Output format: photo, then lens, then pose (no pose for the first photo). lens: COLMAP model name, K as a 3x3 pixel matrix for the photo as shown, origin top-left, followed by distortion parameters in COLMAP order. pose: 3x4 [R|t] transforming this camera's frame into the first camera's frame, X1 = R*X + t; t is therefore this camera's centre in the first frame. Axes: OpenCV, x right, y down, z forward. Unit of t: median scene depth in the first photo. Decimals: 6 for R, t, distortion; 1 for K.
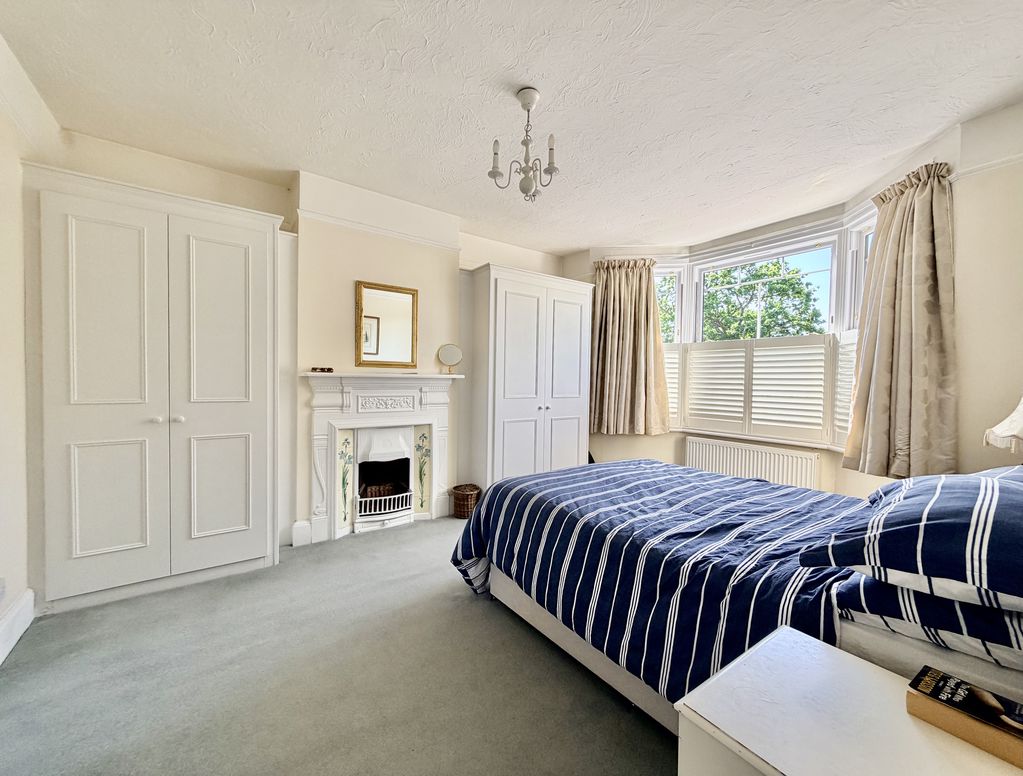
lens RADIAL K [[411.6, 0, 511.5], [0, 411.6, 388.0], [0, 0, 1]] dist [-0.000101, -0.000004]
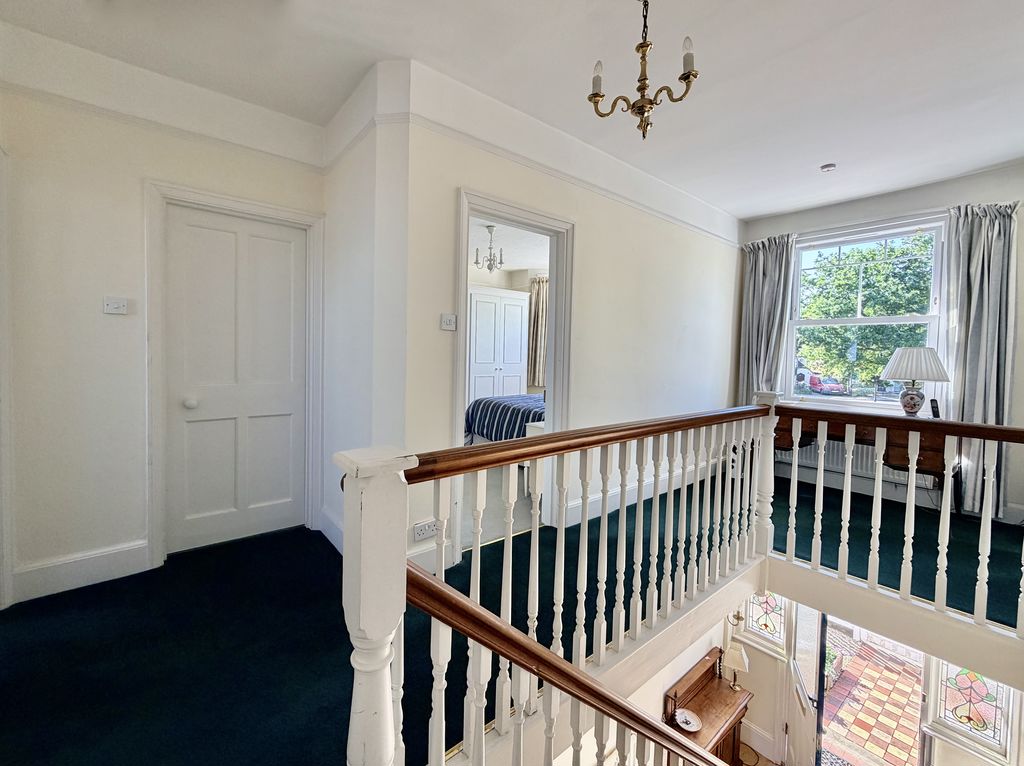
lens RADIAL K [[407.1, 0, 510.8], [0, 407.1, 384.5], [0, 0, 1]] dist [0.000422, -0.000068]
pose [[0.994703, -0.001491, 0.102776, -0.051835], [-0.004534, 0.998285, 0.058363, 0.017657], [-0.102687, -0.058520, 0.992991, -0.793240]]
